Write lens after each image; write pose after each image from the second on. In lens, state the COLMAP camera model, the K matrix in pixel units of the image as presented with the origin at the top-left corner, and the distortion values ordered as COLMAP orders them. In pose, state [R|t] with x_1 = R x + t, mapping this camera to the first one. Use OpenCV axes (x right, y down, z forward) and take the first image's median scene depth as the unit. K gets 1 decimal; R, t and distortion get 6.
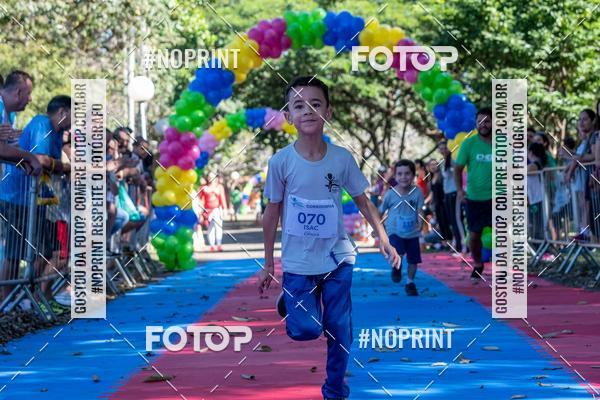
lens RADIAL K [[3114.5, 0, 301.0], [0, 3114.5, 197.2], [0, 0, 1]] dist [0.022754, 0.000000]
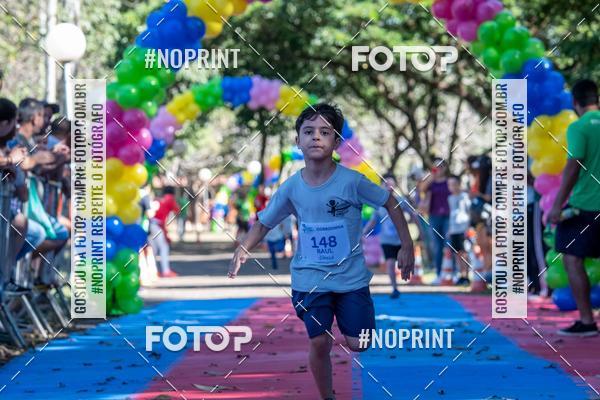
lens RADIAL K [[3945.2, 0, 304.1], [0, 3945.2, 205.6], [0, 0, 1]] dist [0.787277, 0.000000]
pose [[0.999850, 0.016517, 0.005278, -0.004100], [-0.016490, 0.999851, -0.005137, 0.003786], [-0.005362, 0.005049, 0.999973, 0.149343]]
